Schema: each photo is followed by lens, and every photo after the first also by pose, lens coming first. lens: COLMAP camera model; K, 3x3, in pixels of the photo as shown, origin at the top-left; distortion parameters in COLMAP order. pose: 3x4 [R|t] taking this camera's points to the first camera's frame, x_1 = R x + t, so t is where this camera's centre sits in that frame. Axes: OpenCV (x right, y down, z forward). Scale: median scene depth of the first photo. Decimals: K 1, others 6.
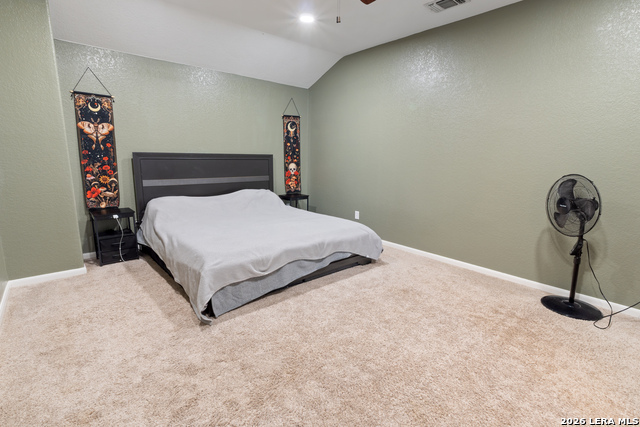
lens RADIAL K [[306.2, 0, 321.7], [0, 306.2, 212.3], [0, 0, 1]] dist [0.000142, -0.000335]
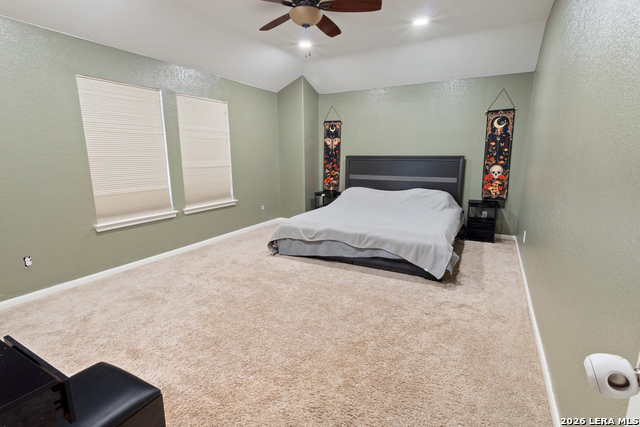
lens RADIAL K [[306.2, 0, 323.1], [0, 306.2, 213.8], [0, 0, 1]] dist [0.000142, -0.000335]
pose [[0.357637, 0.158349, -0.920338, 0.780513], [-0.163885, 0.980867, 0.105079, -0.054472], [0.919368, 0.113249, 0.376745, 0.355245]]
